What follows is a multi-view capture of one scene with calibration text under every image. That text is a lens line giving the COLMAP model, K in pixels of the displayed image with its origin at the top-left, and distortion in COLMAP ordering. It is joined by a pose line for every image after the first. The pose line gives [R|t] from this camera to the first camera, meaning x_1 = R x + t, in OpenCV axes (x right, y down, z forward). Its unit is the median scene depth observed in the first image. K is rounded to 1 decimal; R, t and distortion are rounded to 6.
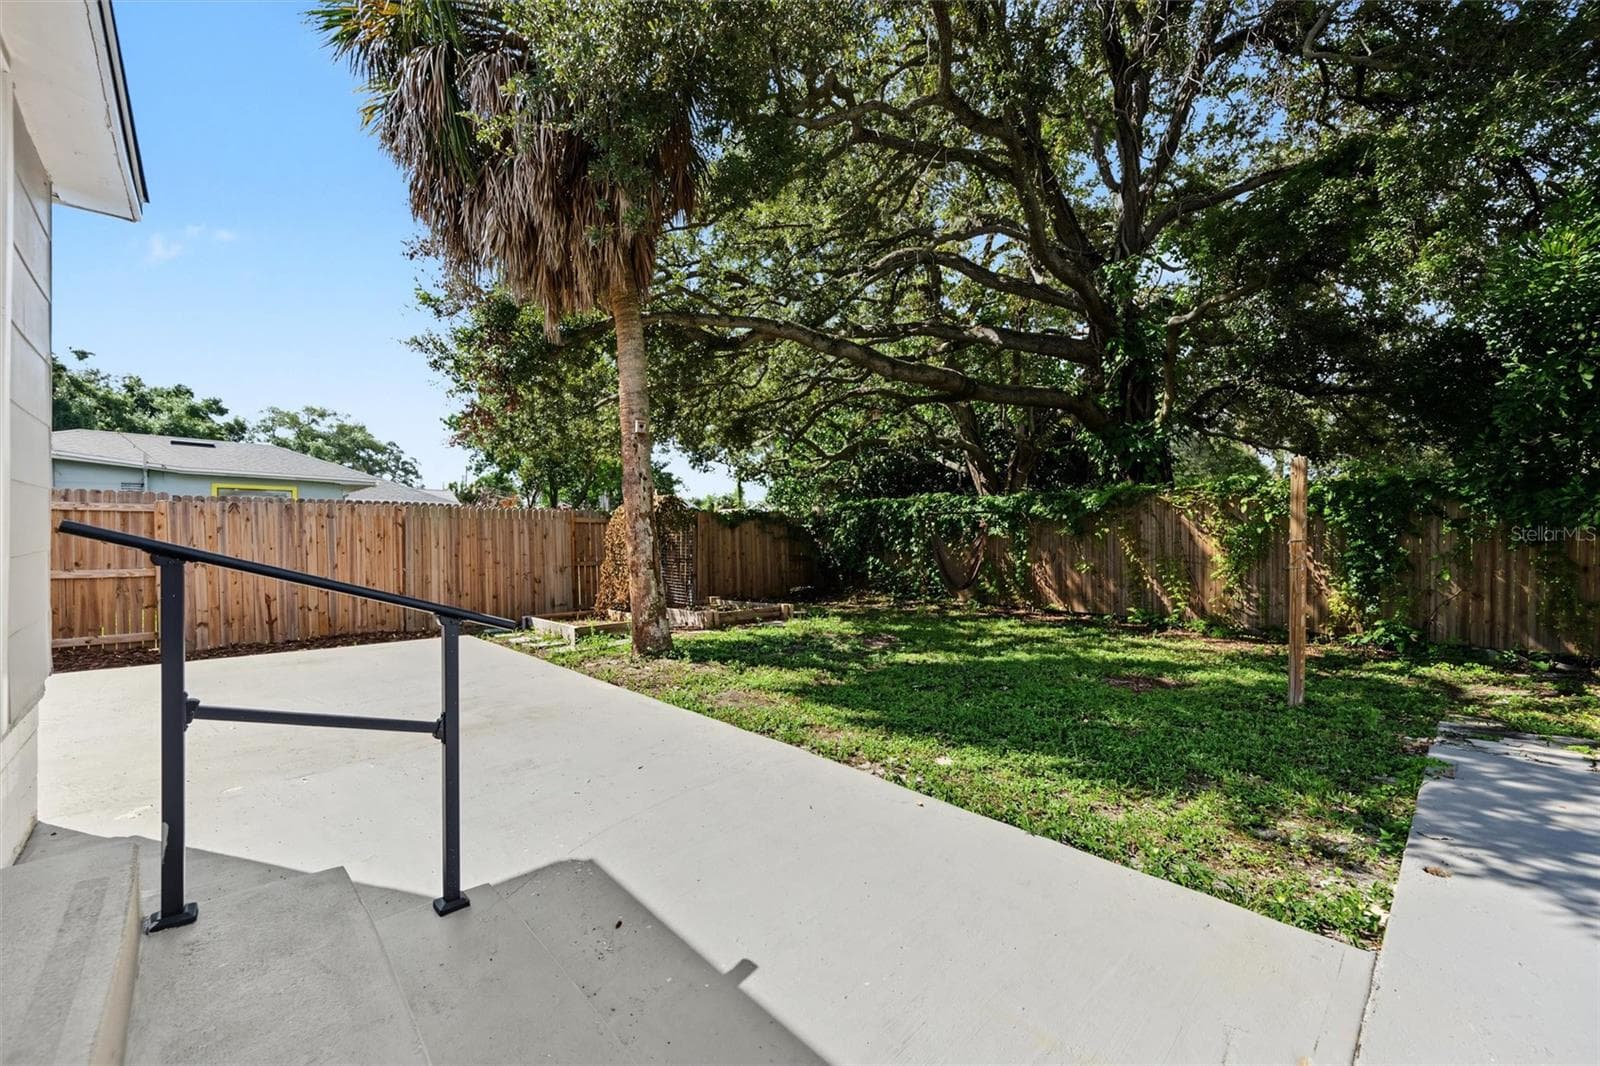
lens RADIAL K [[640.0, 0, 798.2], [0, 640.0, 534.0], [0, 0, 1]] dist [0.001054, -0.000136]
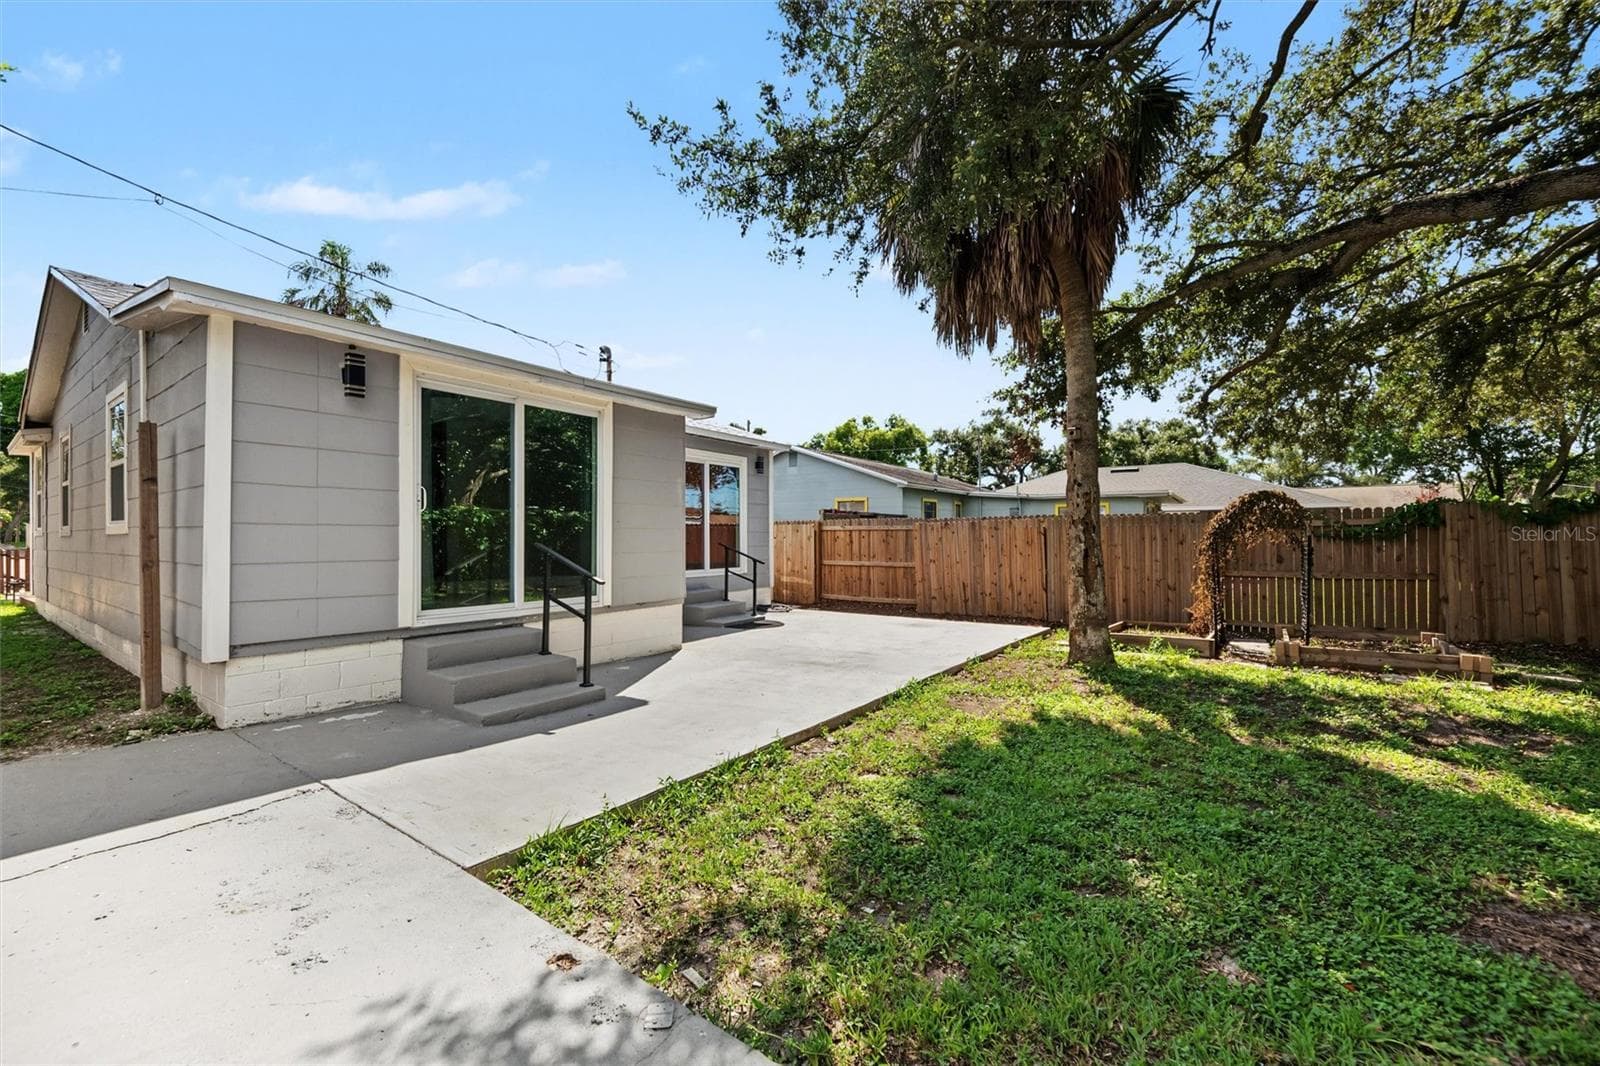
lens RADIAL K [[635.5, 0, 800.6], [0, 635.5, 539.4], [0, 0, 1]] dist [-0.000231, -0.000015]
pose [[0.194112, -0.008239, -0.980945, 0.483608], [0.007632, 0.999947, -0.006888, 0.001378], [0.980950, -0.006149, 0.194164, 0.299980]]
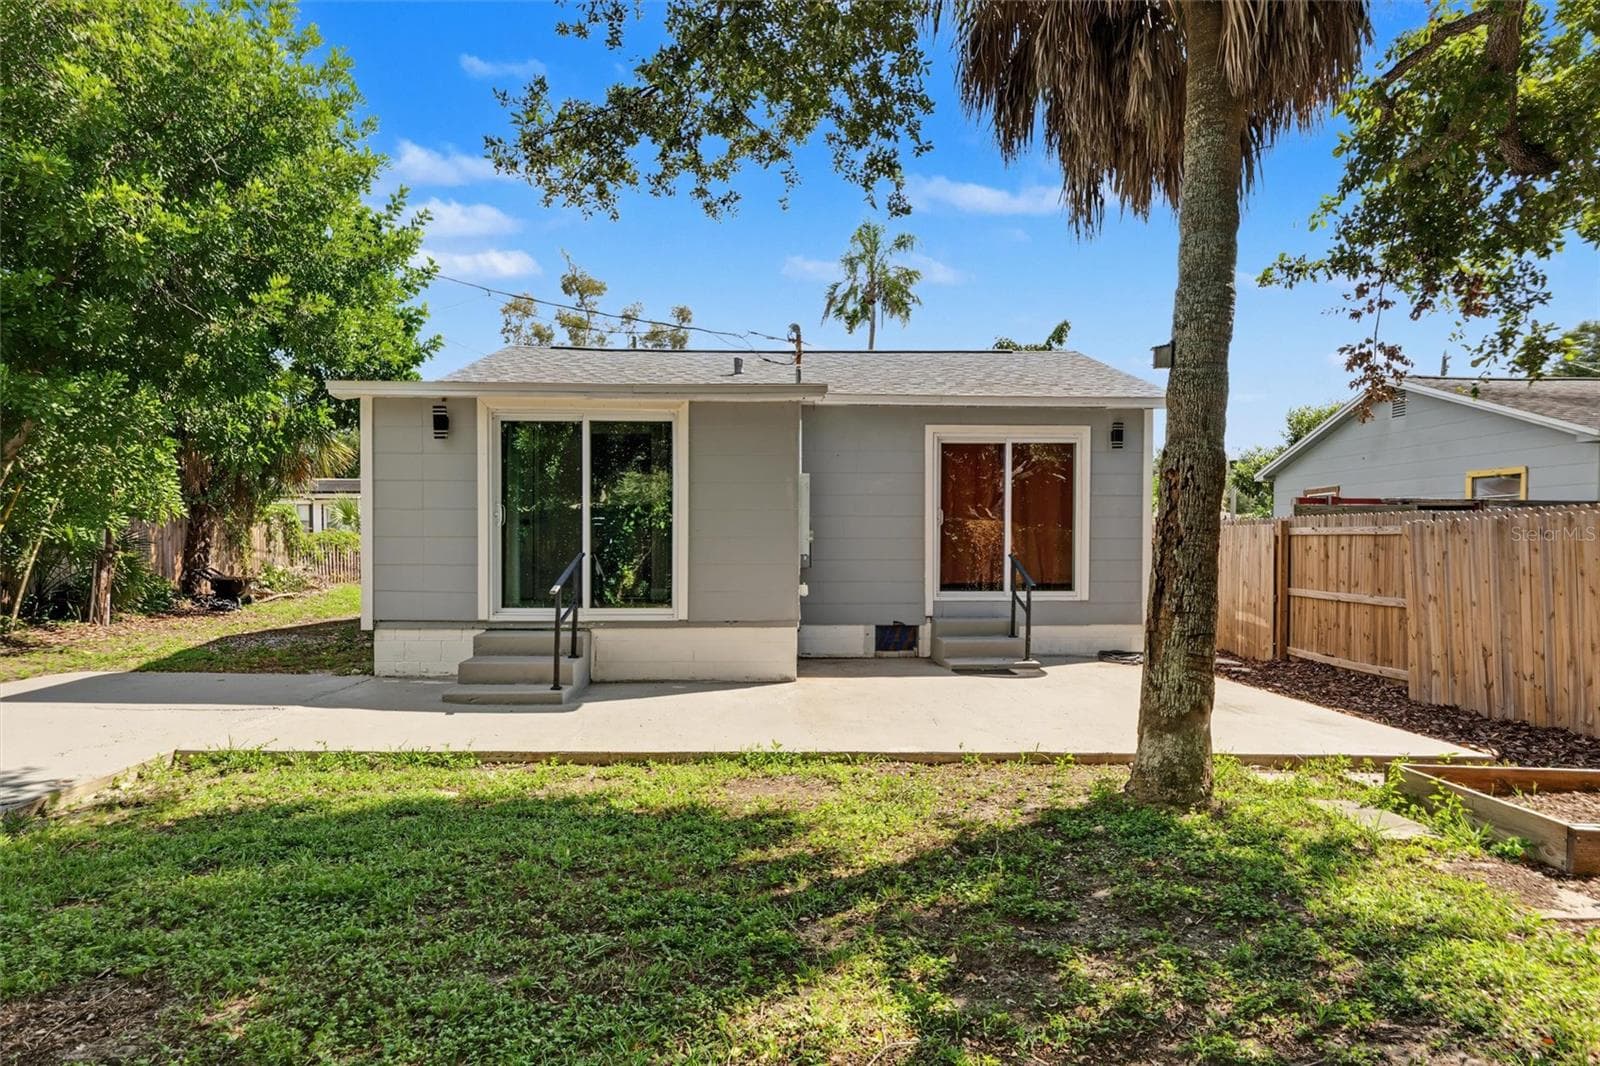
lens RADIAL K [[920.2, 0, 795.2], [0, 920.2, 552.6], [0, 0, 1]] dist [0.001637, 0.000671]
pose [[-0.662962, -0.001044, -0.748652, 0.388754], [-0.007582, 0.999957, 0.005320, -0.008002], [0.748615, 0.009203, -0.662942, 0.971074]]
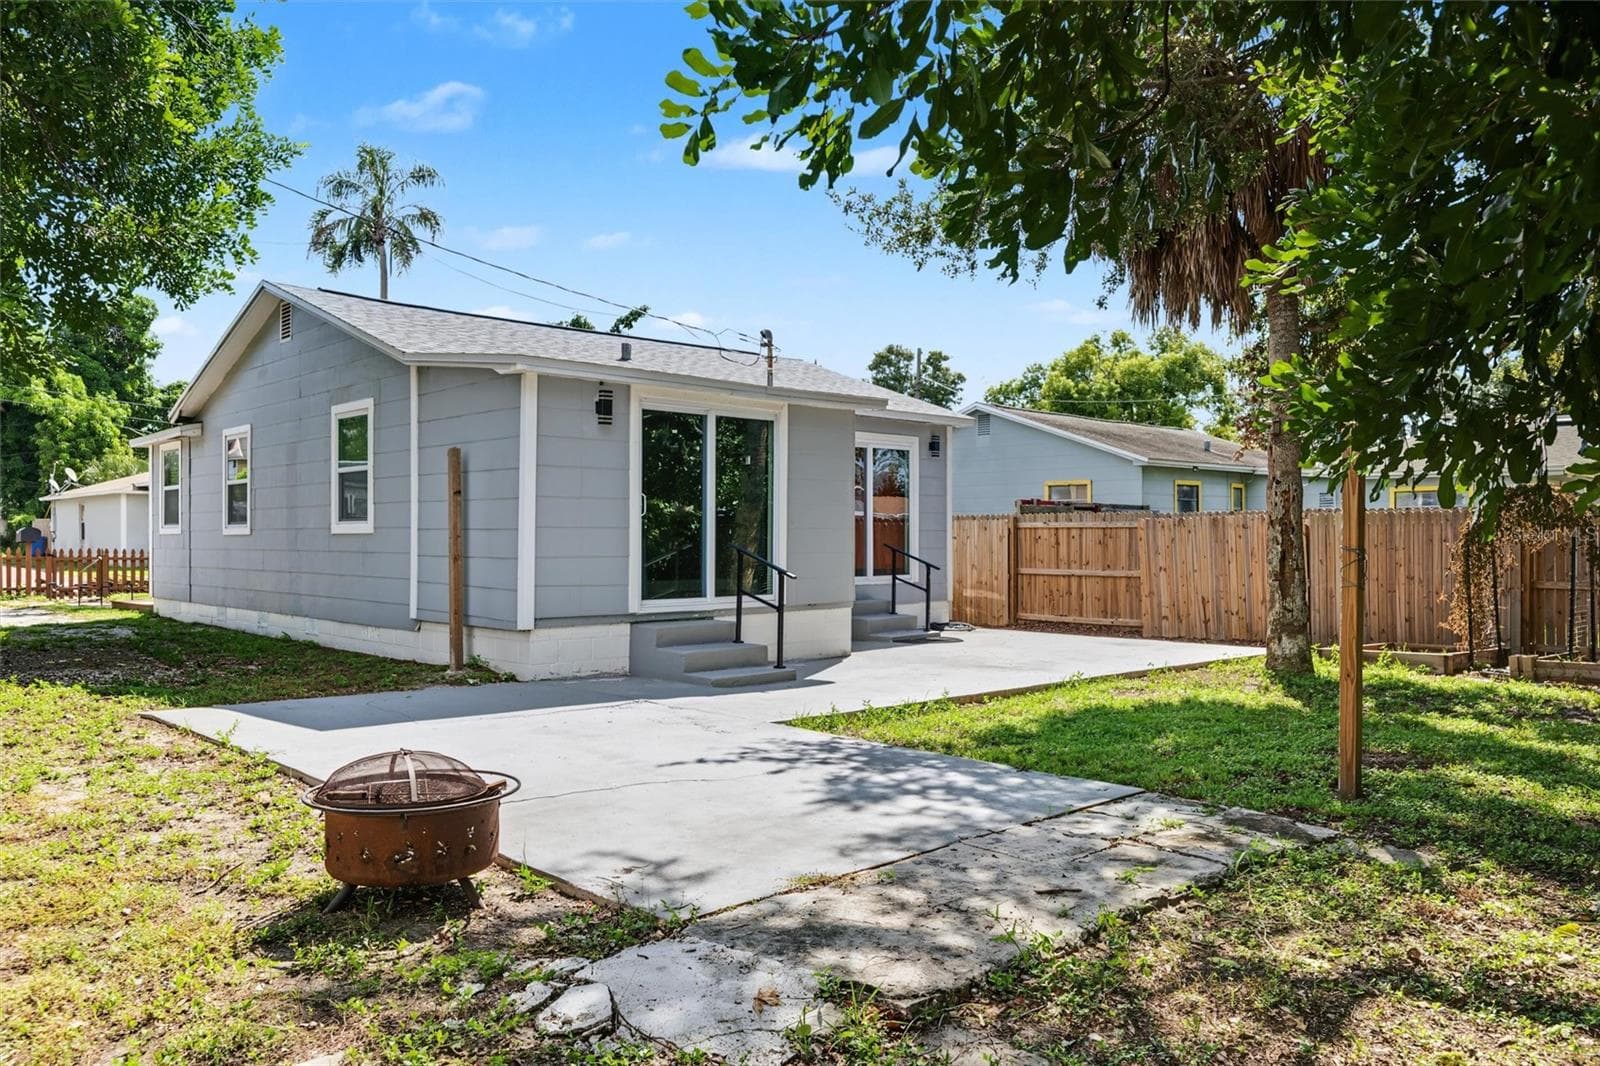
lens RADIAL K [[1164.4, 0, 800.0], [0, 1164.4, 533.0], [0, 0, 1]] dist [-0.001825, 0.003378]
pose [[0.013224, -0.013644, -0.999819, 1.081042], [0.003539, 0.999901, -0.013598, 0.005482], [0.999906, -0.003358, 0.013271, 0.226365]]
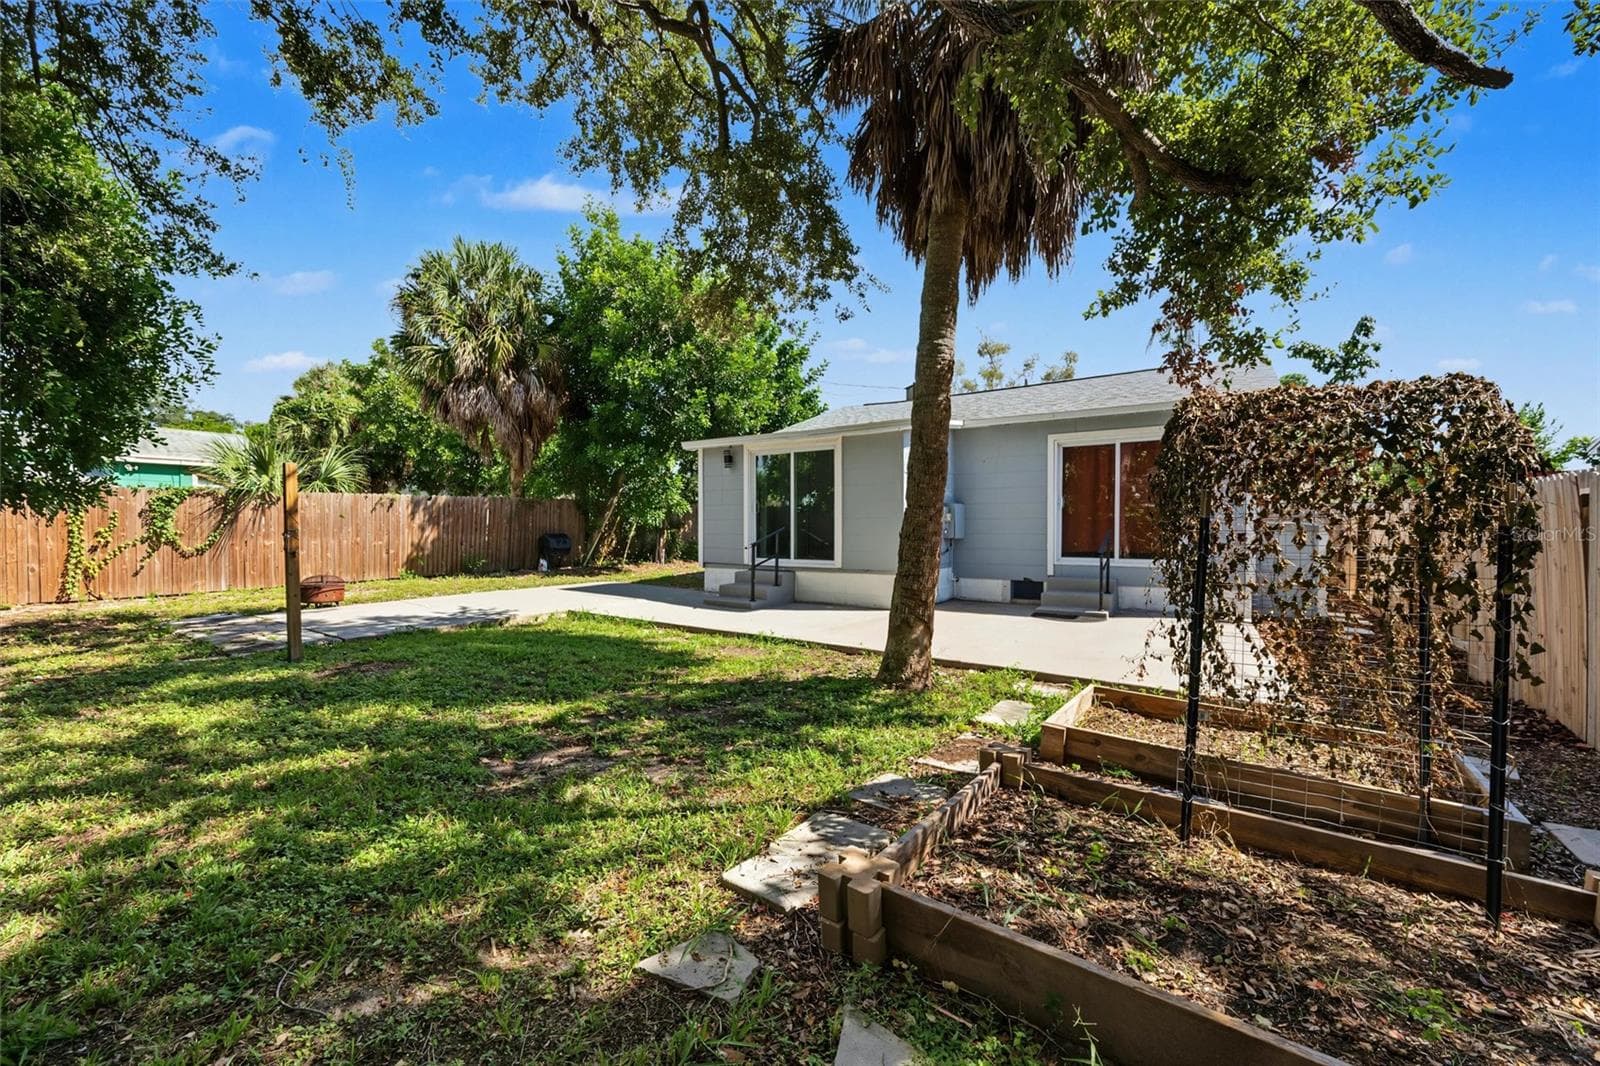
lens RADIAL K [[640.0, 0, 798.2], [0, 640.0, 534.0], [0, 0, 1]] dist [0.001054, -0.000136]
pose [[-0.977381, -0.005407, -0.211419, 0.043011], [-0.007524, 0.999929, 0.009210, -0.000268], [0.211354, 0.010592, -0.977352, 1.331975]]
